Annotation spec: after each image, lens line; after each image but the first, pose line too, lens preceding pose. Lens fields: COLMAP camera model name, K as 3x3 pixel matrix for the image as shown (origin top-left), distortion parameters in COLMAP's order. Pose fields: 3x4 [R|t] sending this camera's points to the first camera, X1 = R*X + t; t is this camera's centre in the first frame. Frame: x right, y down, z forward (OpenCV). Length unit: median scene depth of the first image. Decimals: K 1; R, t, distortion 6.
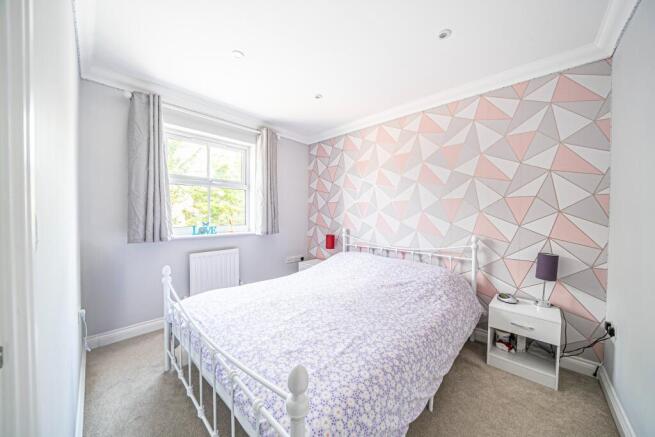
lens RADIAL K [[225.5, 0, 326.0], [0, 225.5, 217.4], [0, 0, 1]] dist [-0.019933, 0.000188]
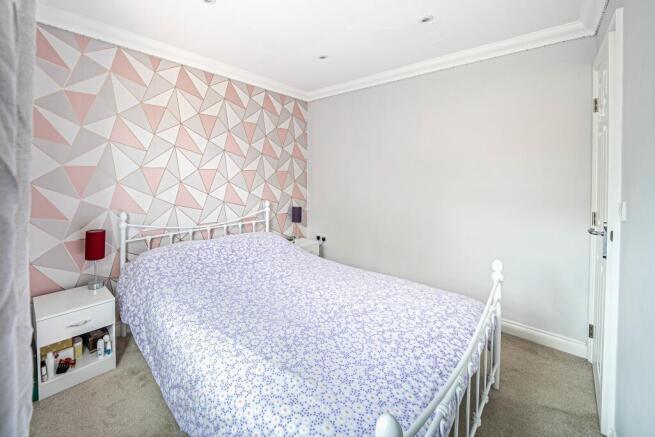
lens RADIAL K [[241.2, 0, 328.6], [0, 241.2, 185.0], [0, 0, 1]] dist [0.000077, 0.000031]
pose [[-0.000288, -0.018472, 0.999829, -0.671156], [0.040274, 0.999018, 0.018469, -0.017201], [-0.999189, 0.040272, 0.000456, 0.629625]]
